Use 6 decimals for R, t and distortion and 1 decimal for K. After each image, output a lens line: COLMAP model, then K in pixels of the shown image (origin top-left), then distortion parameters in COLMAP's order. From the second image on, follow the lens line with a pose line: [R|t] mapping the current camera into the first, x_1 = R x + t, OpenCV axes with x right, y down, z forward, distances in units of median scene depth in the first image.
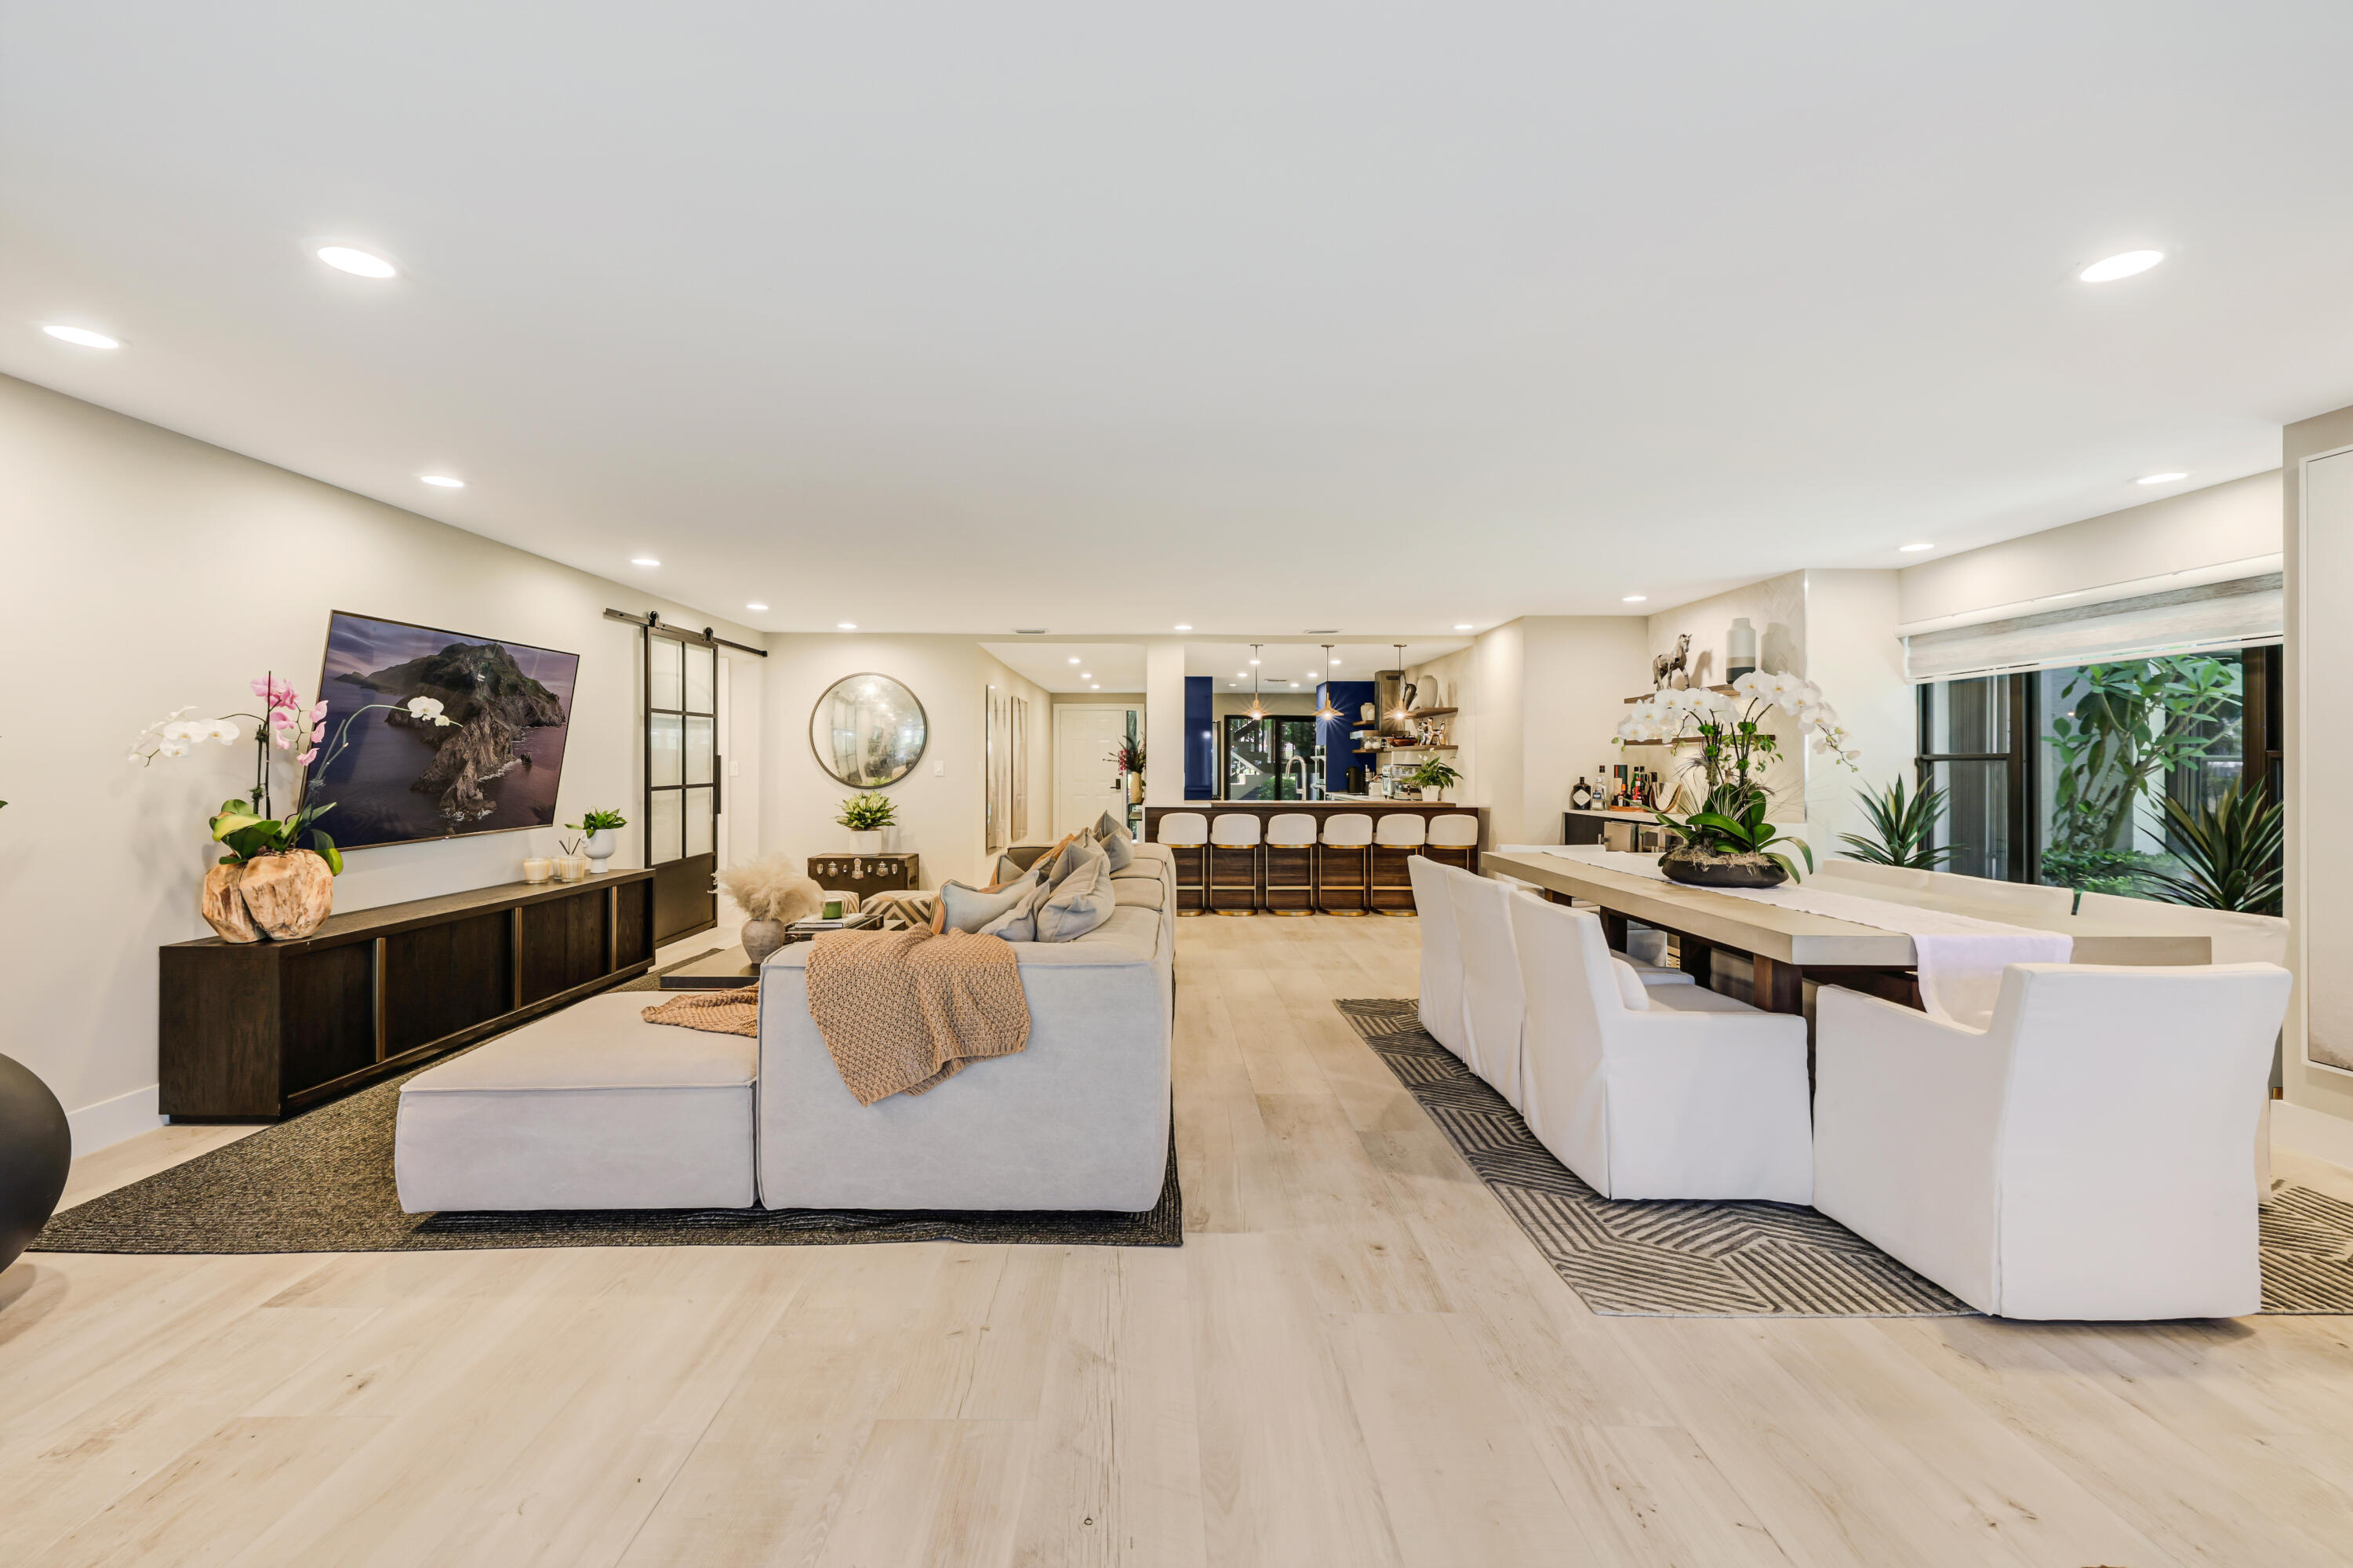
lens RADIAL K [[991.3, 0, 1149.8], [0, 991.3, 766.1], [0, 0, 1]] dist [0.001200, 0.000266]
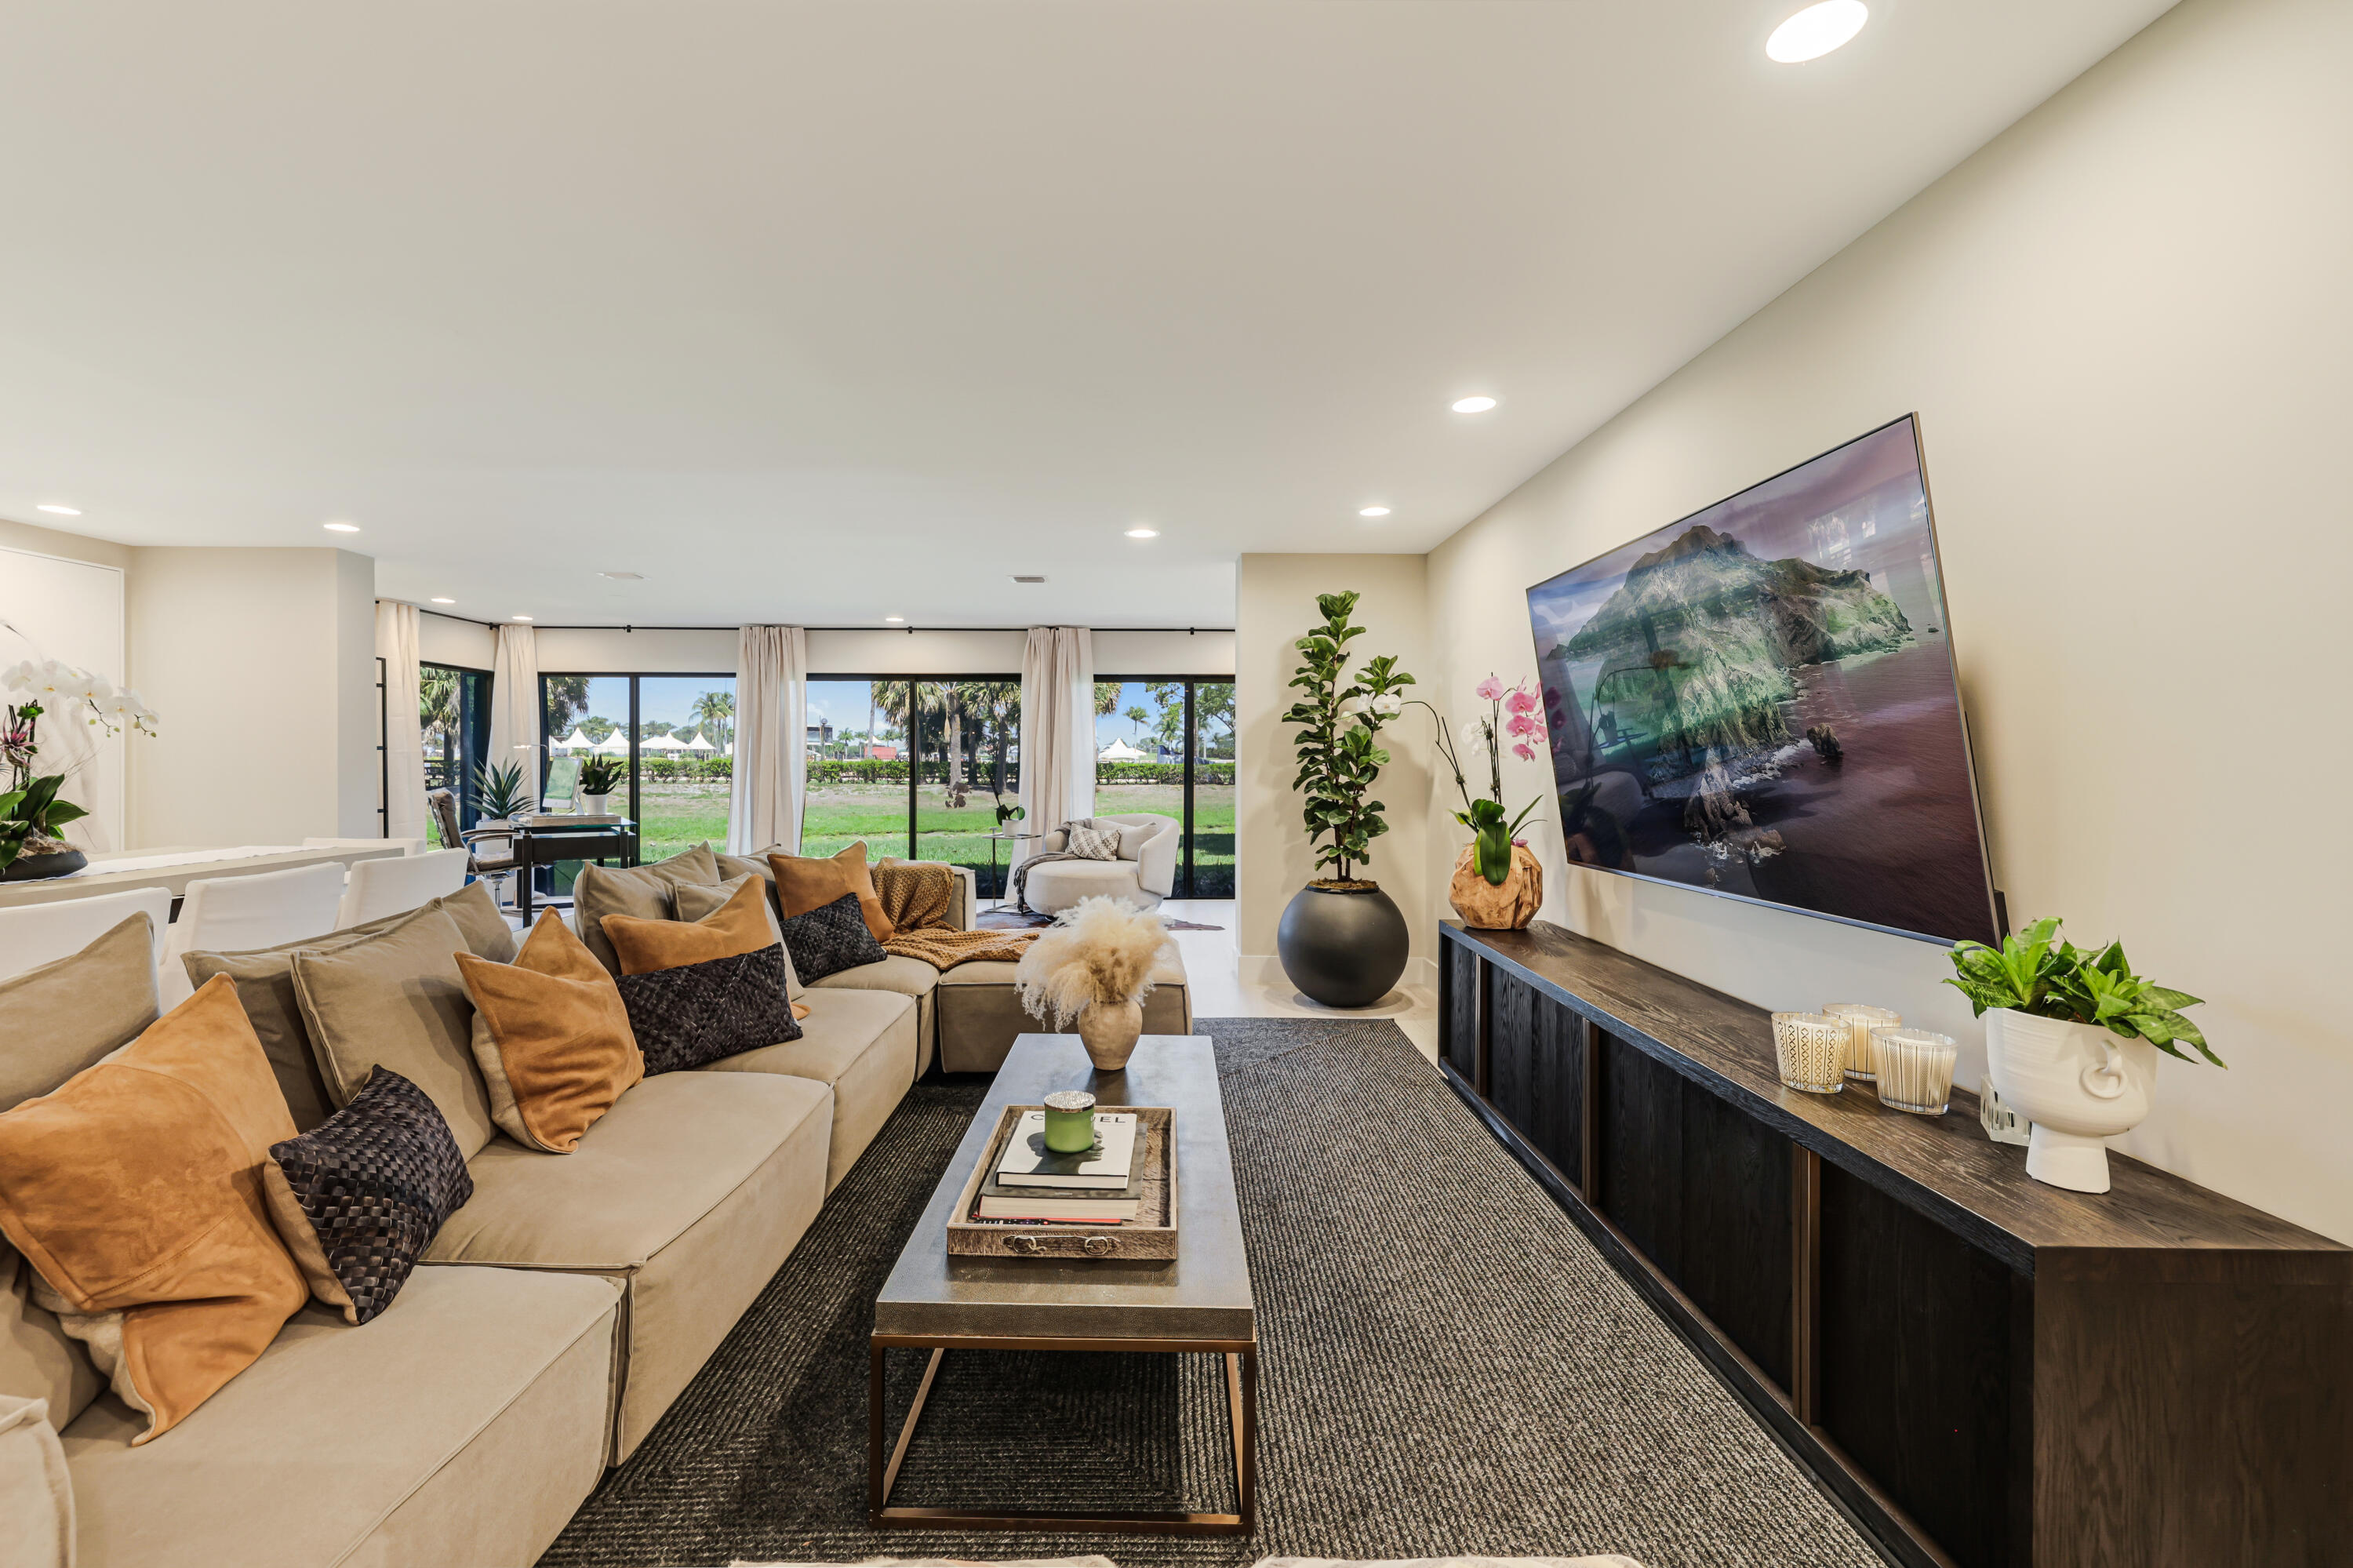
lens RADIAL K [[982.6, 0, 1148.3], [0, 982.6, 766.1], [0, 0, 1]] dist [0.008751, -0.000404]
pose [[-0.999971, -0.004145, -0.006410, -0.219497], [-0.004193, 0.999963, 0.007448, 0.001595], [0.006379, 0.007475, -0.999952, 0.871108]]
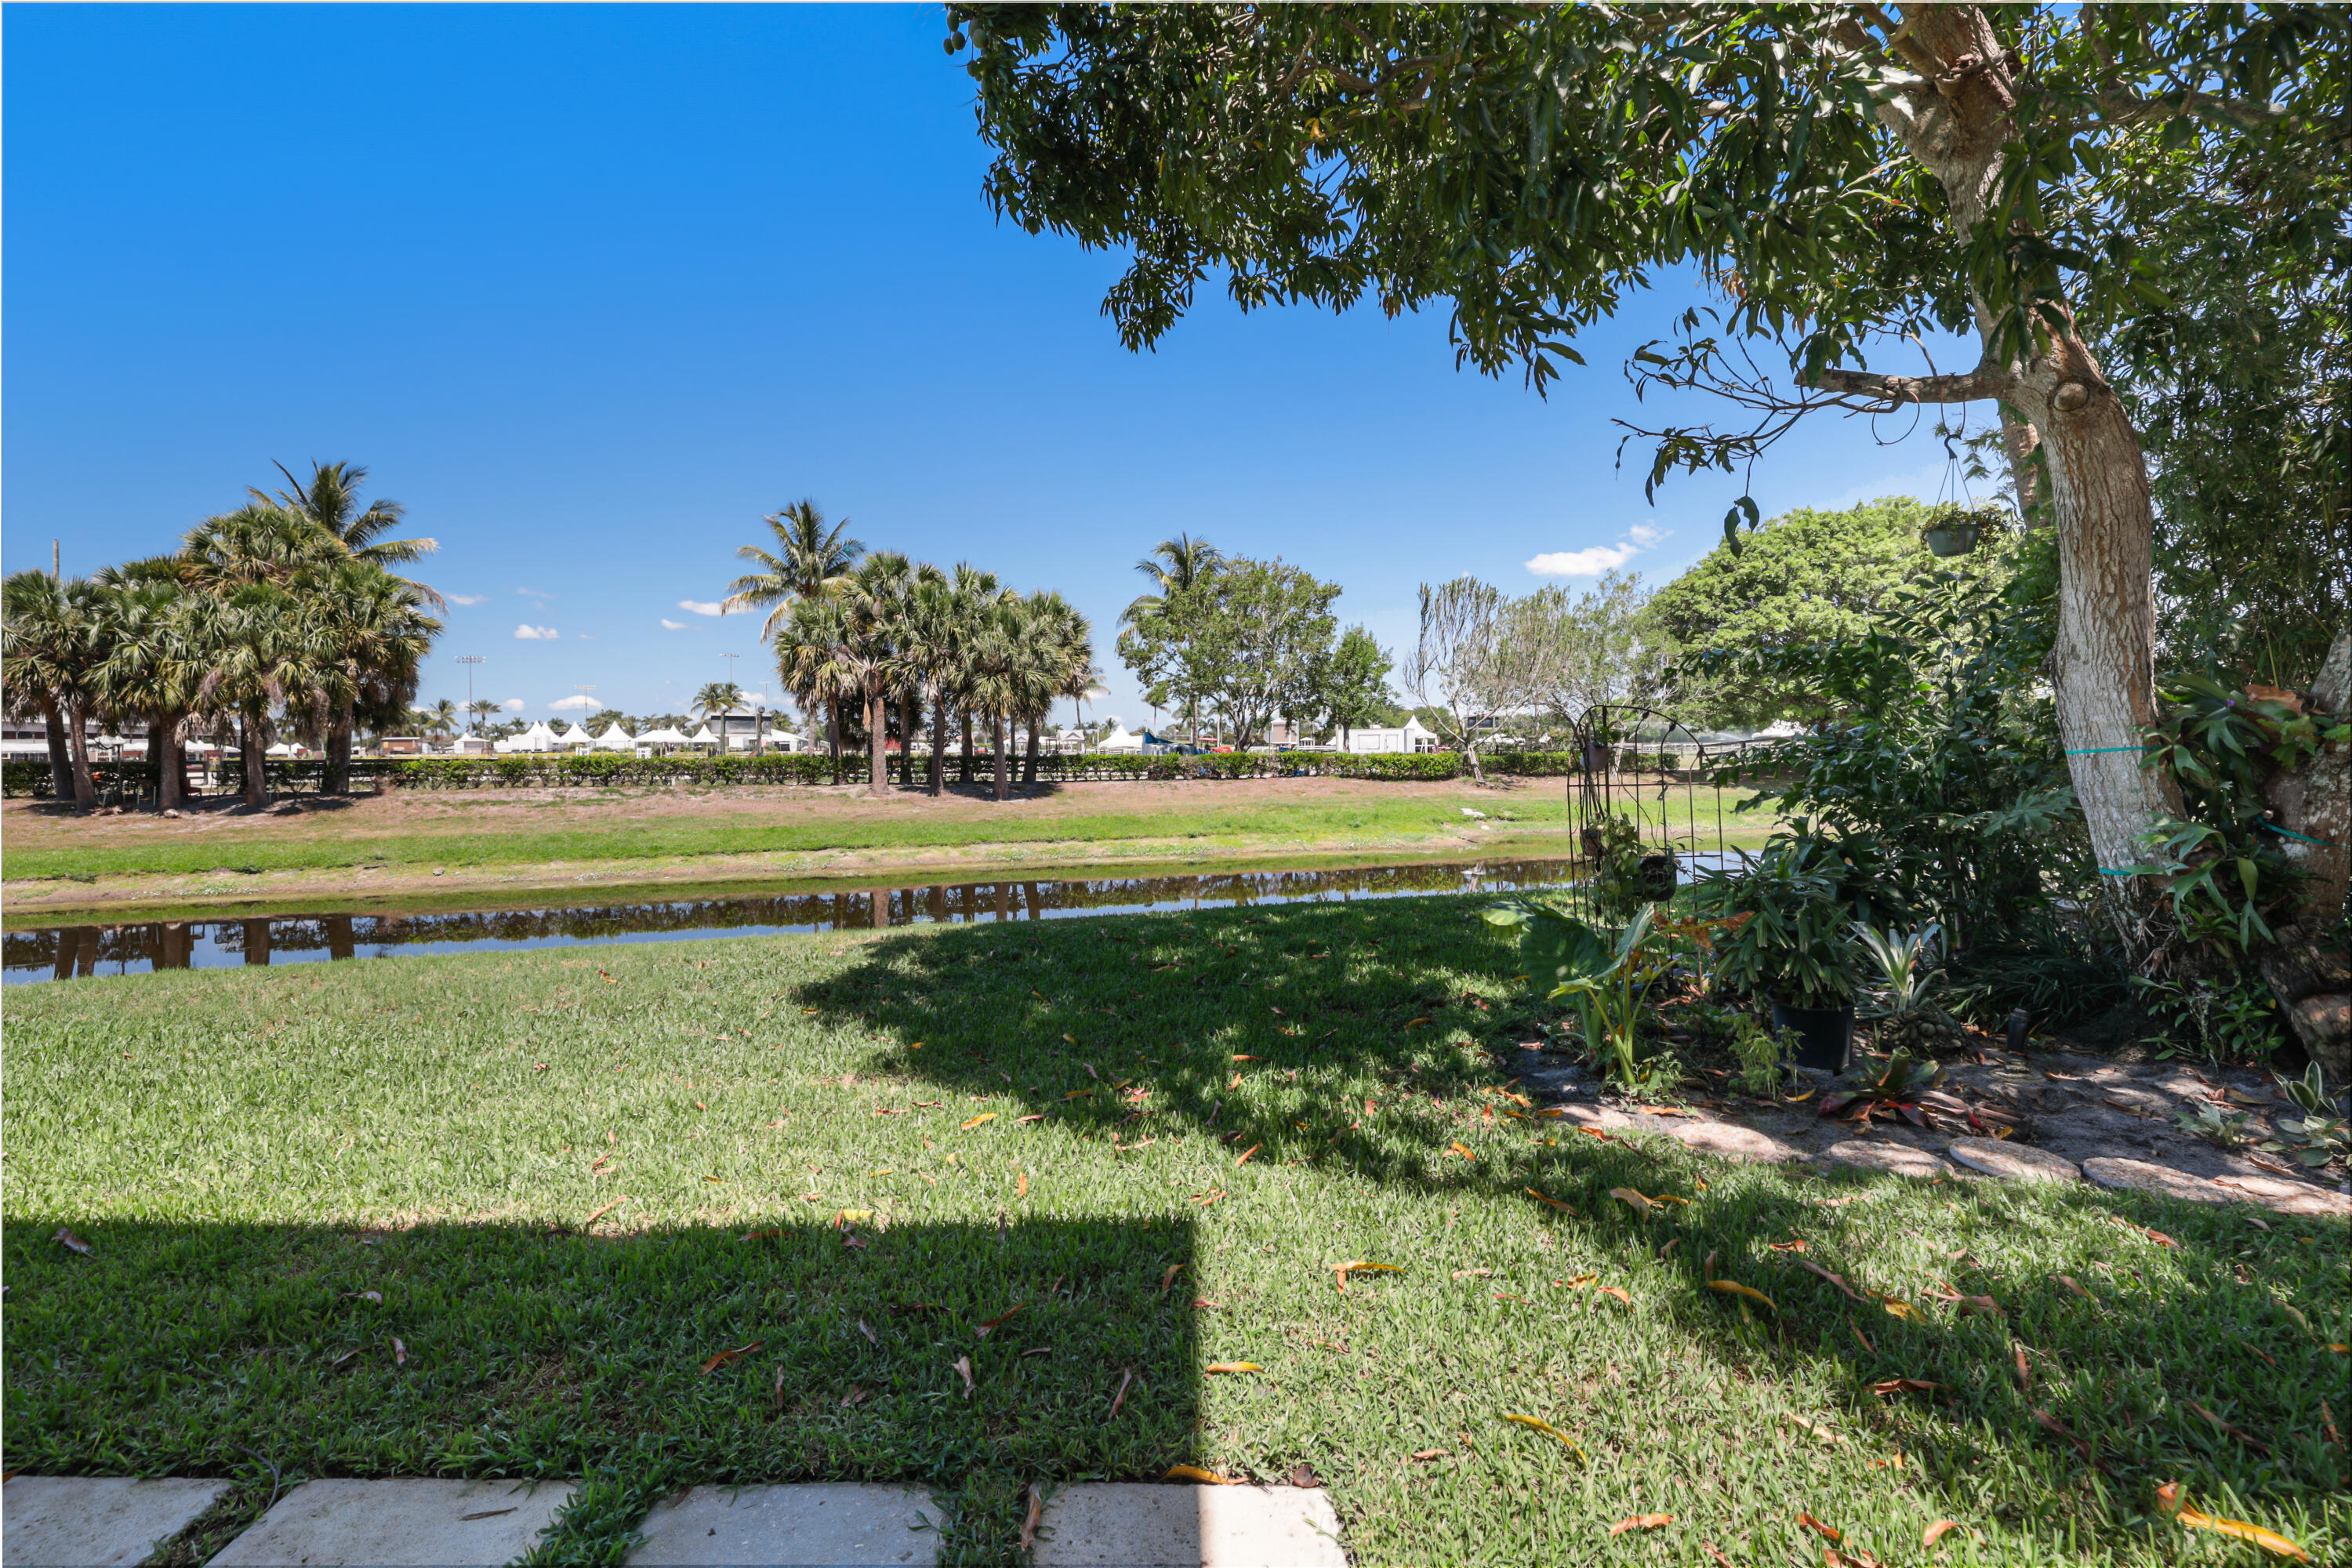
lens RADIAL K [[988.6, 0, 1153.6], [0, 988.6, 761.3], [0, 0, 1]] dist [-0.002233, -0.000547]
pose [[-0.999818, 0.007889, 0.017368, -0.481761], [0.008155, 0.999850, 0.015304, -0.012418], [-0.017245, 0.015443, -0.999732, -0.205065]]
